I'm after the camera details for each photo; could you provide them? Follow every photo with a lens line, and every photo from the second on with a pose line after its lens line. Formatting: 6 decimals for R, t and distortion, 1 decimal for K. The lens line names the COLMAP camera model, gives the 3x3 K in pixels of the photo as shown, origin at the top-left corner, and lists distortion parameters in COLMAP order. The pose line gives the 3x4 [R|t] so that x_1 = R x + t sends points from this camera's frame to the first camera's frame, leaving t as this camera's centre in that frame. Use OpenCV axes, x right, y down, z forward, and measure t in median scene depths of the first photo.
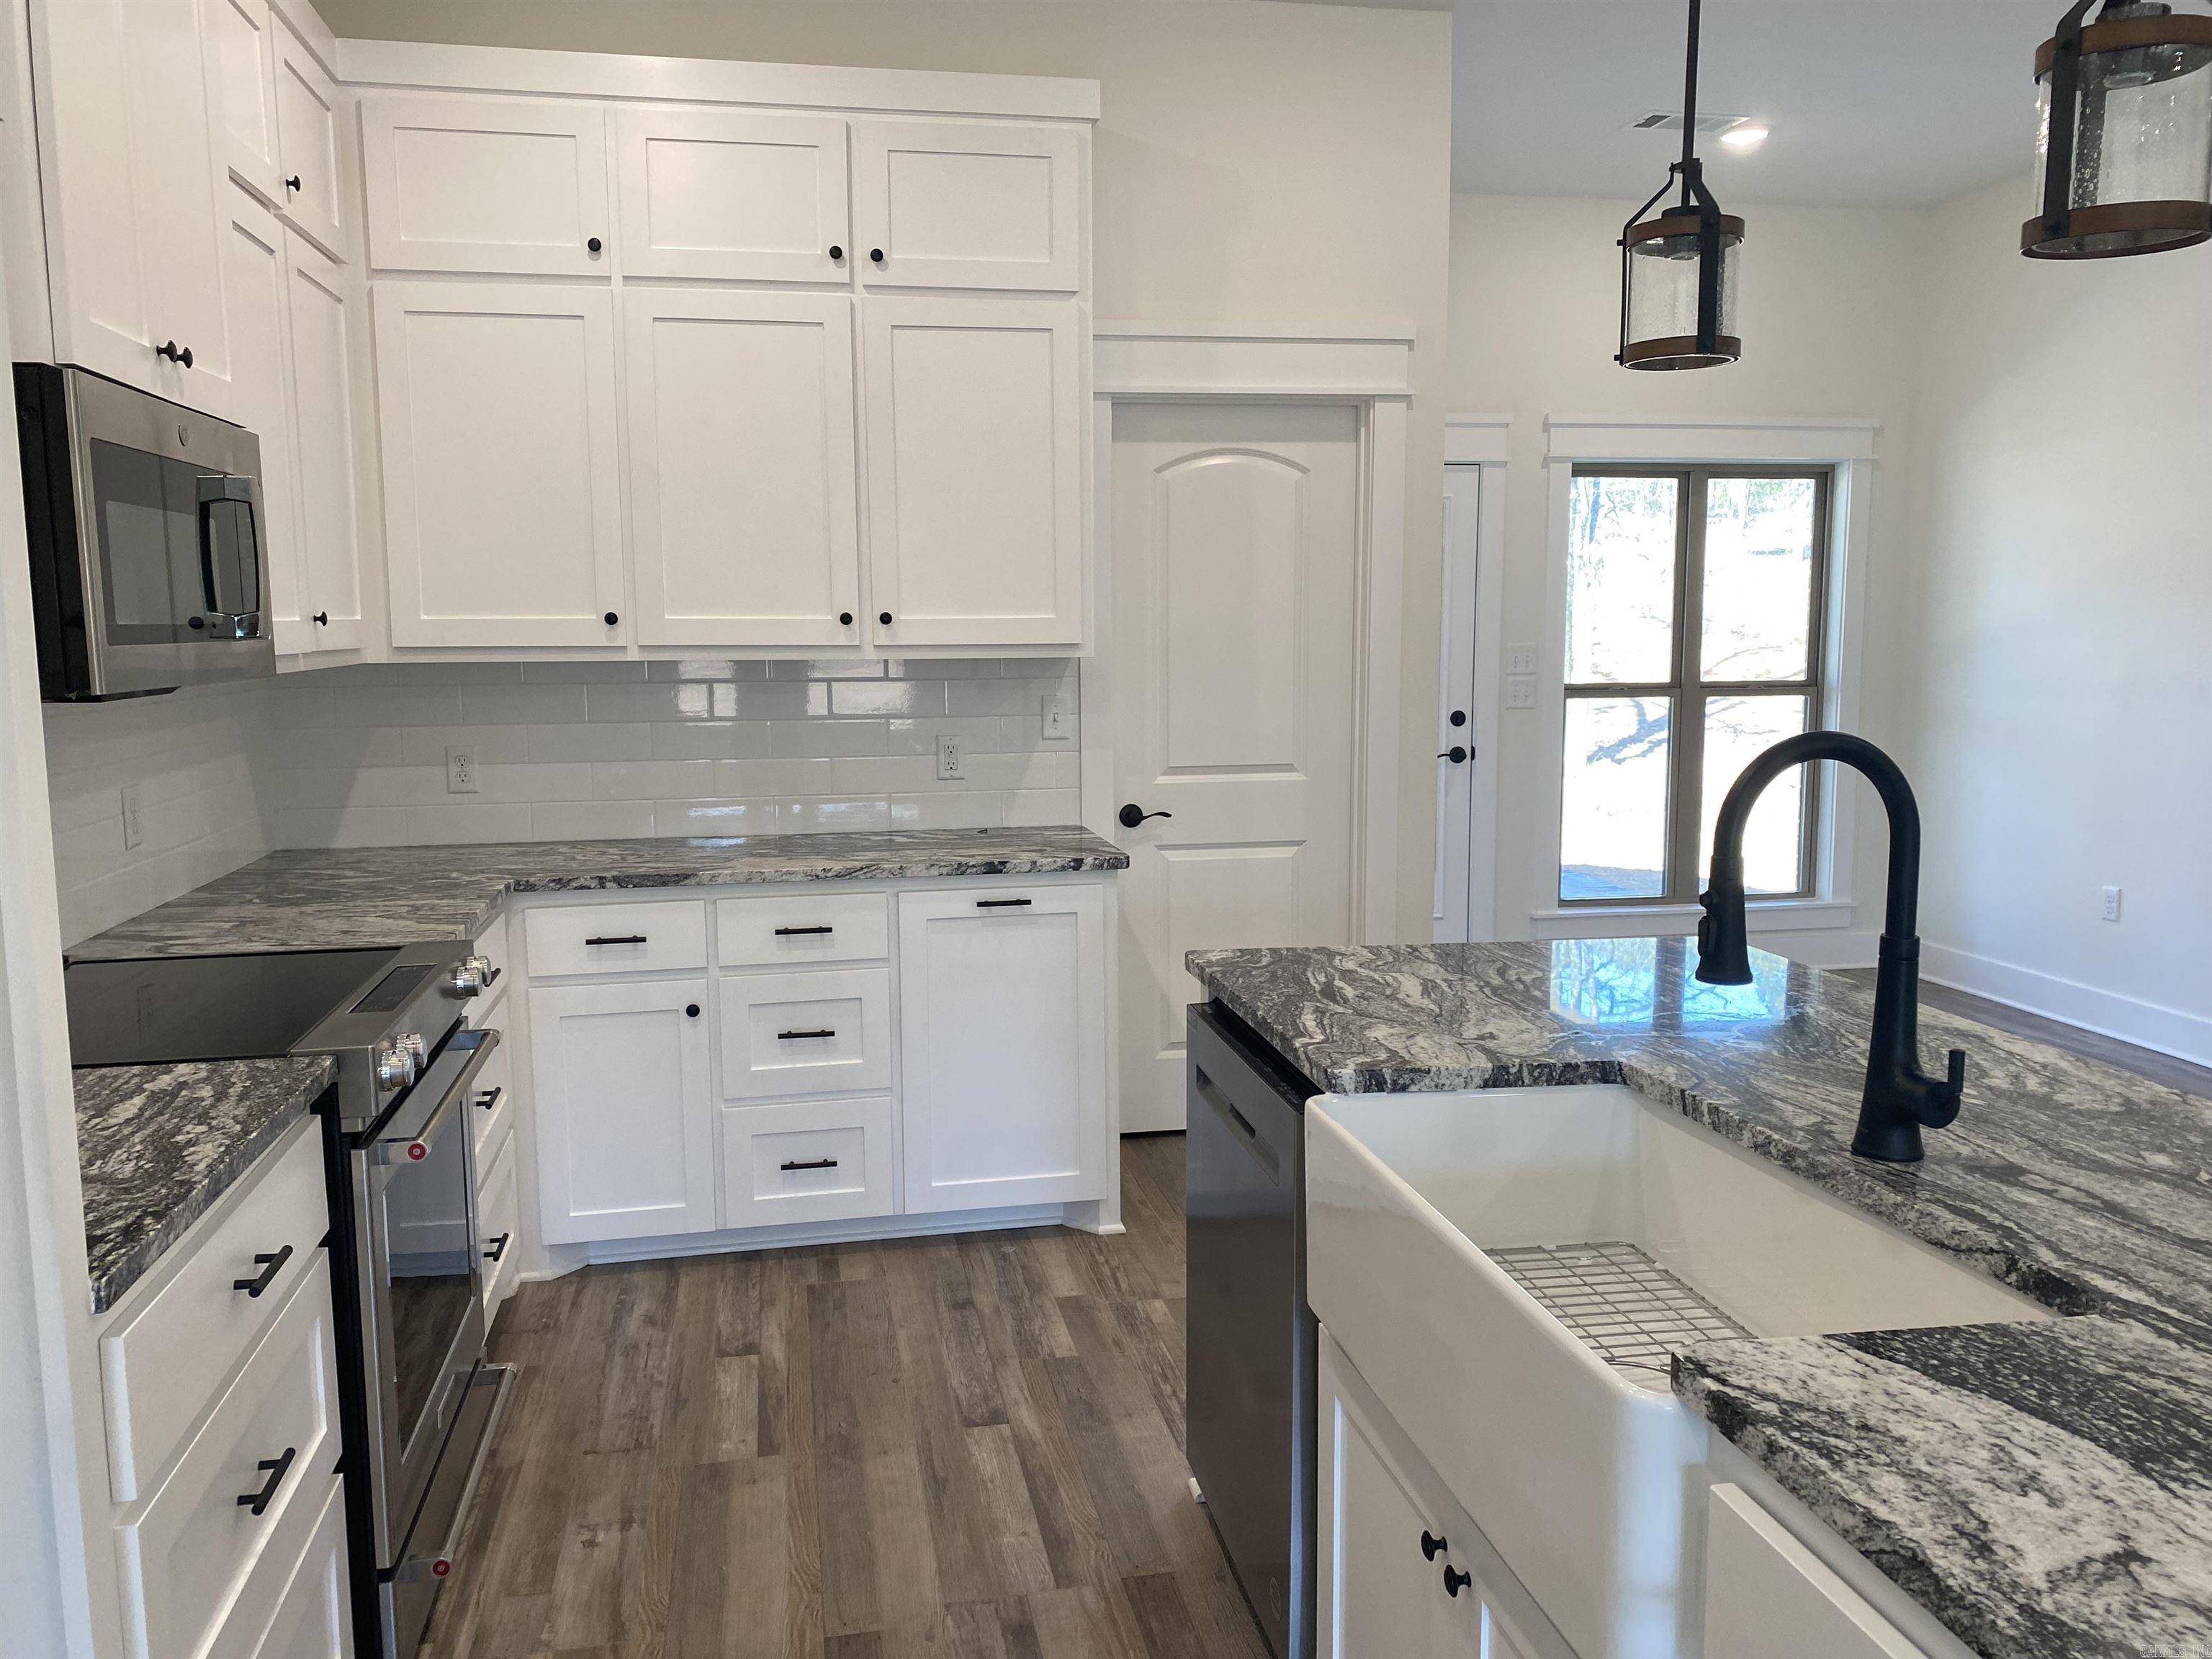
lens RADIAL K [[1677.7, 0, 1088.3], [0, 1677.7, 828.7], [0, 0, 1]] dist [0.065606, -0.001378]
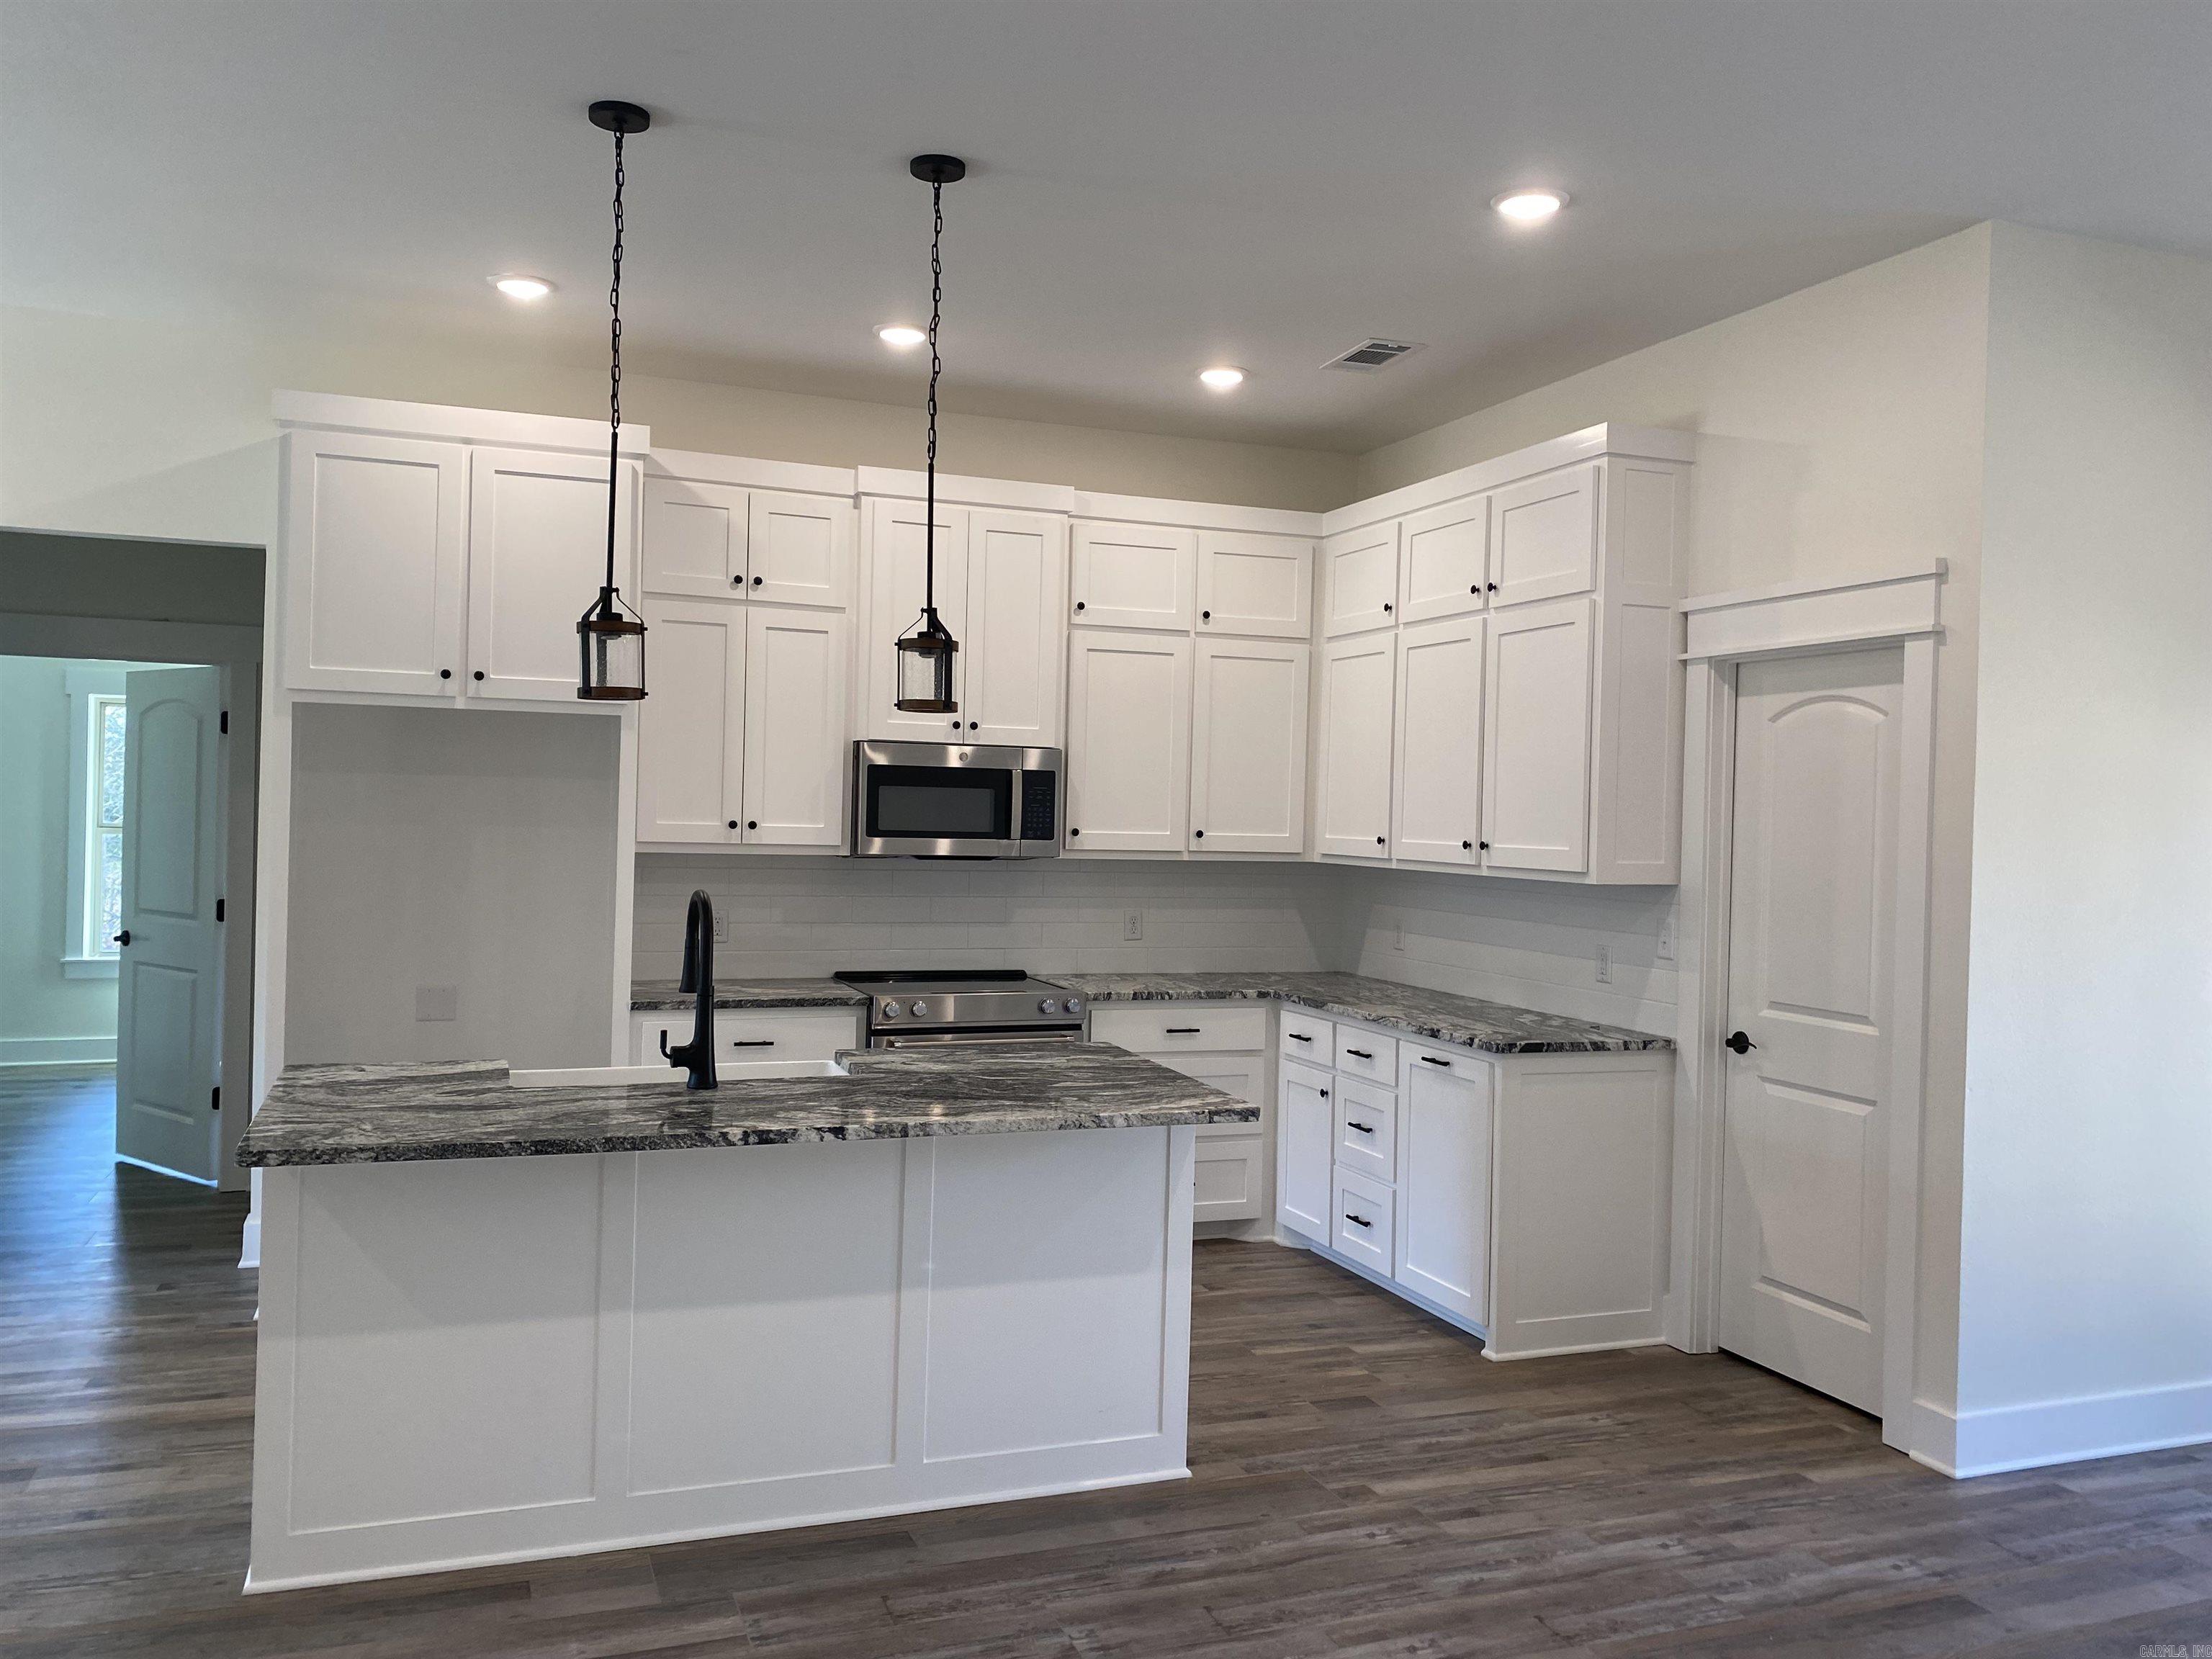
lens RADIAL K [[1677.7, 0, 1088.3], [0, 1677.7, 828.7], [0, 0, 1]] dist [0.065606, -0.001378]
pose [[0.178075, 0.023583, -0.983734, 1.205560], [-0.149441, 0.988765, -0.003349, -0.091419], [0.972603, 0.147607, 0.179598, 0.472274]]
